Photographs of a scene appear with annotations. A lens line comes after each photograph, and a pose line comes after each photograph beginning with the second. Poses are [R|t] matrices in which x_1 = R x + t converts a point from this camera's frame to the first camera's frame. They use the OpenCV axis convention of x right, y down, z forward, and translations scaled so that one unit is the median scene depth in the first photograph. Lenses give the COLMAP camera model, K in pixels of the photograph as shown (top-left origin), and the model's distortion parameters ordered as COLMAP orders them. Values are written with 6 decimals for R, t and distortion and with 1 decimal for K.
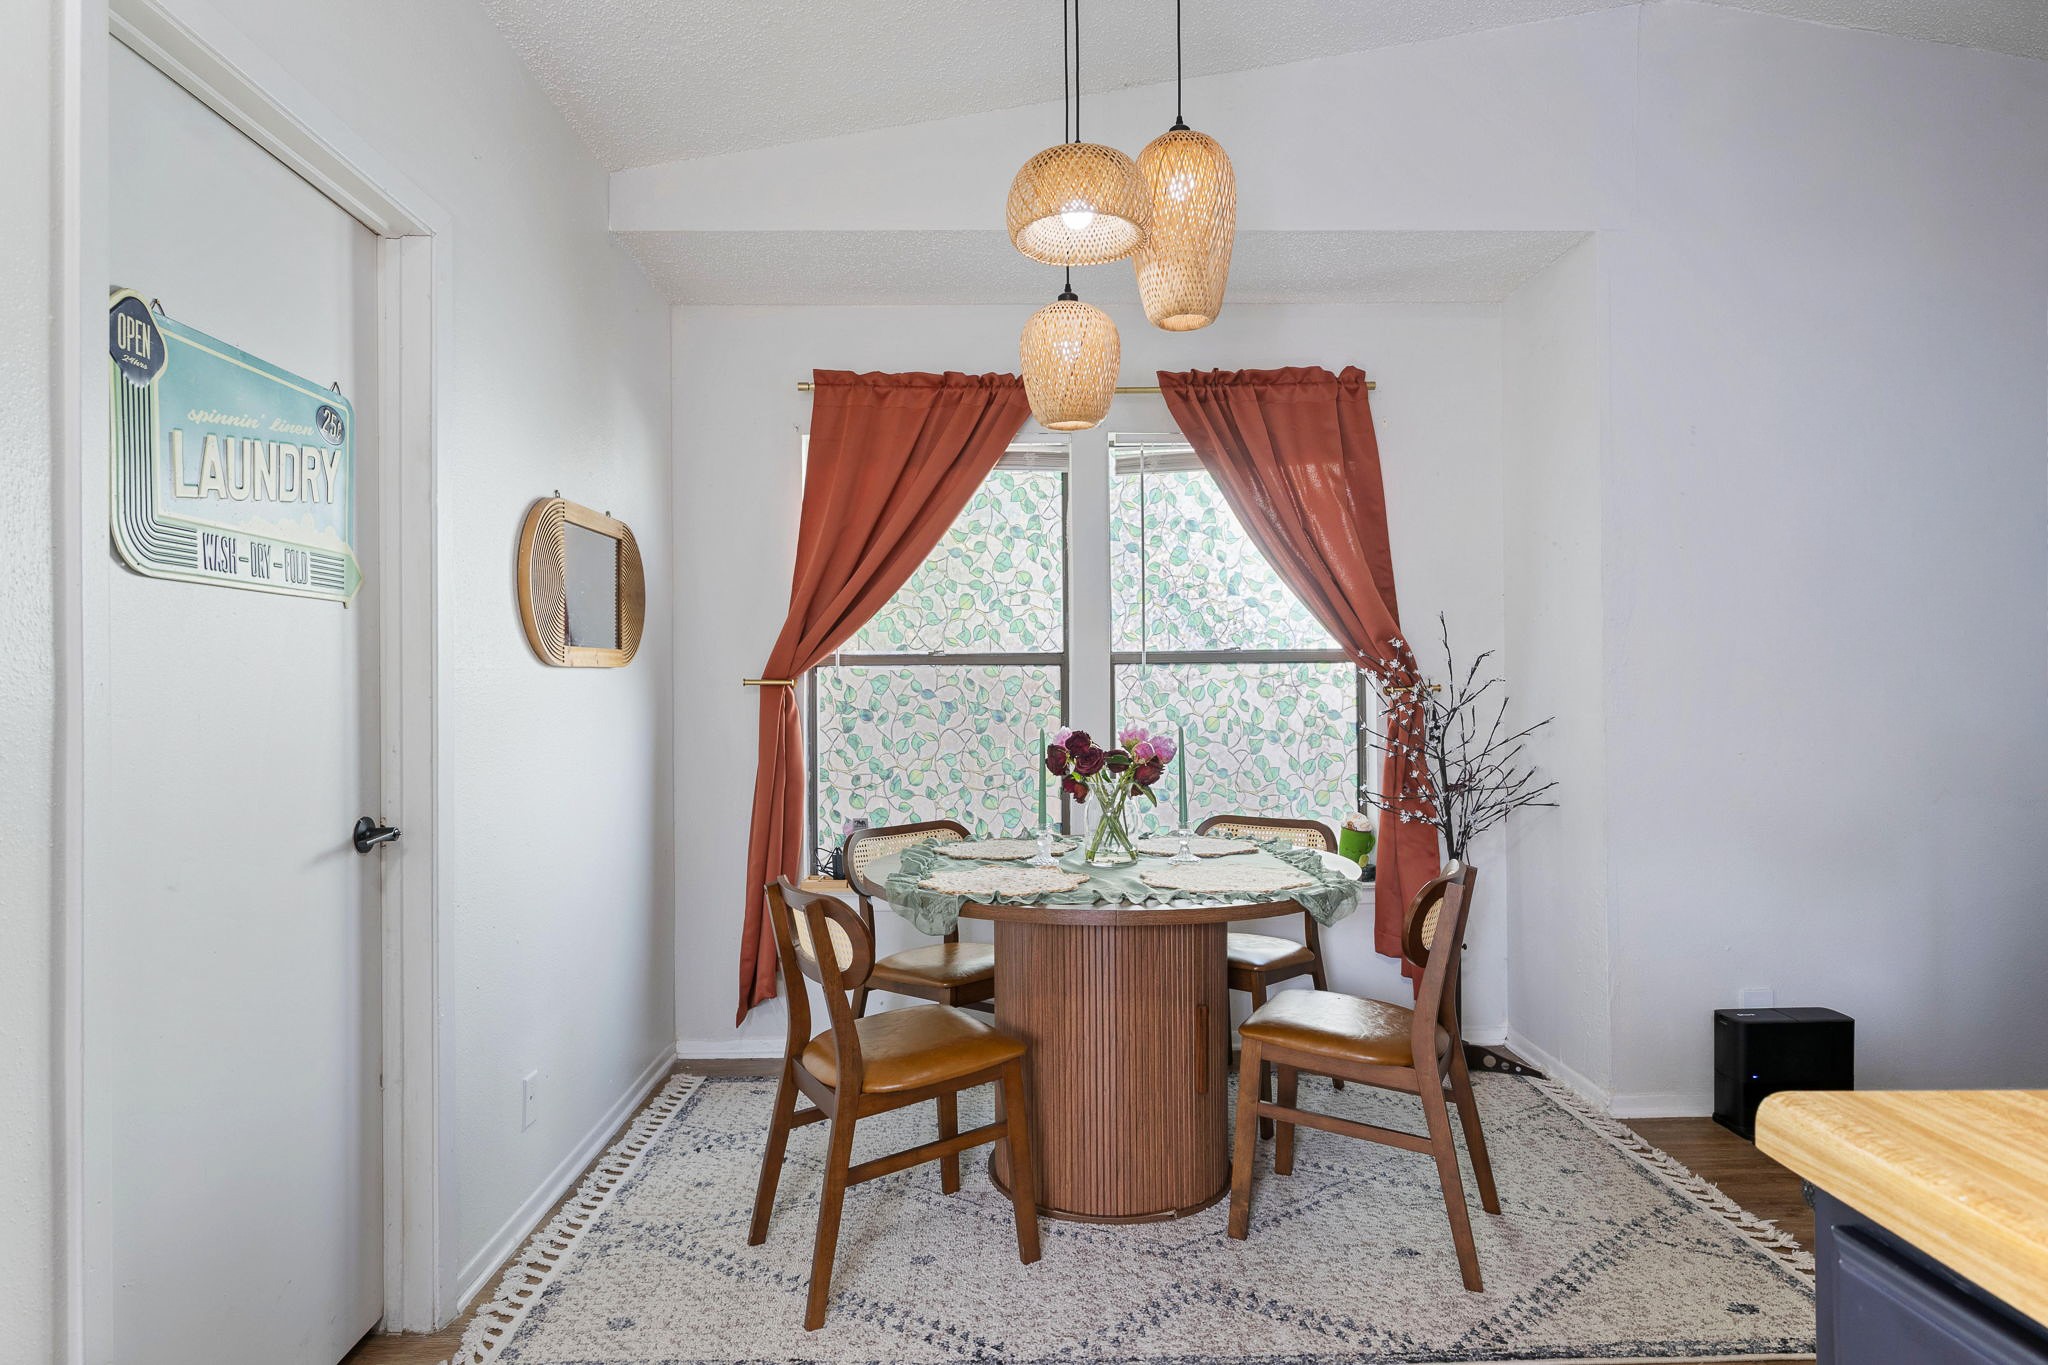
lens RADIAL K [[1093.4, 0, 1011.4], [0, 1093.4, 671.4], [0, 0, 1]] dist [0.004324, 0.001701]
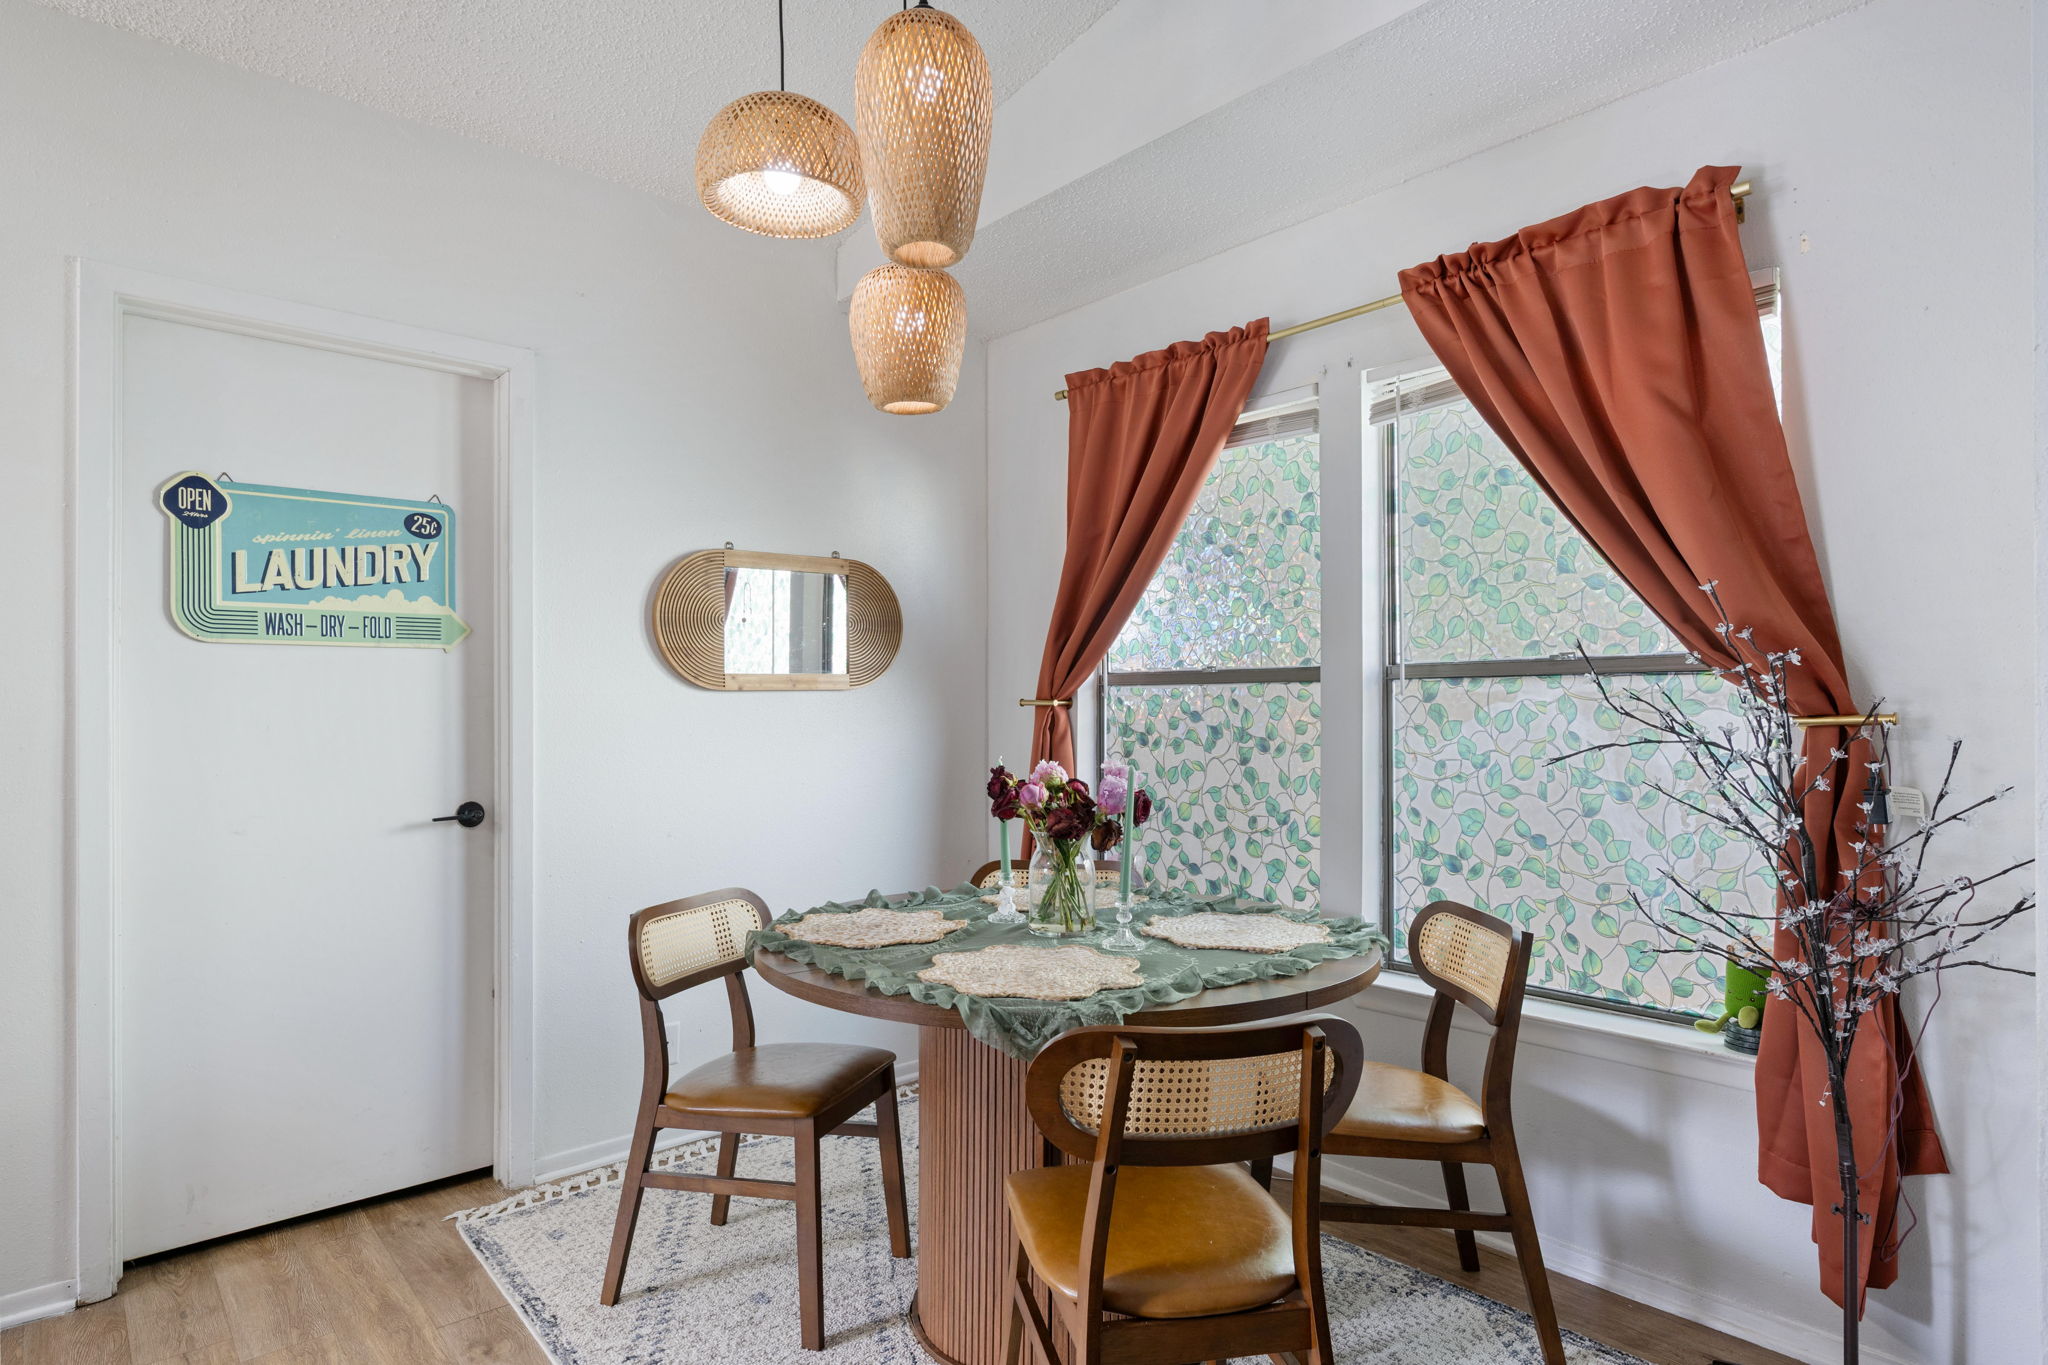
lens RADIAL K [[1093.4, 0, 1018.2], [0, 1093.4, 693.5], [0, 0, 1]] dist [0.004324, 0.001701]
pose [[0.659981, -0.001061, -0.751282, 0.485607], [0.008157, 0.999950, 0.005753, -0.003896], [0.751238, -0.009926, 0.659957, 0.319862]]
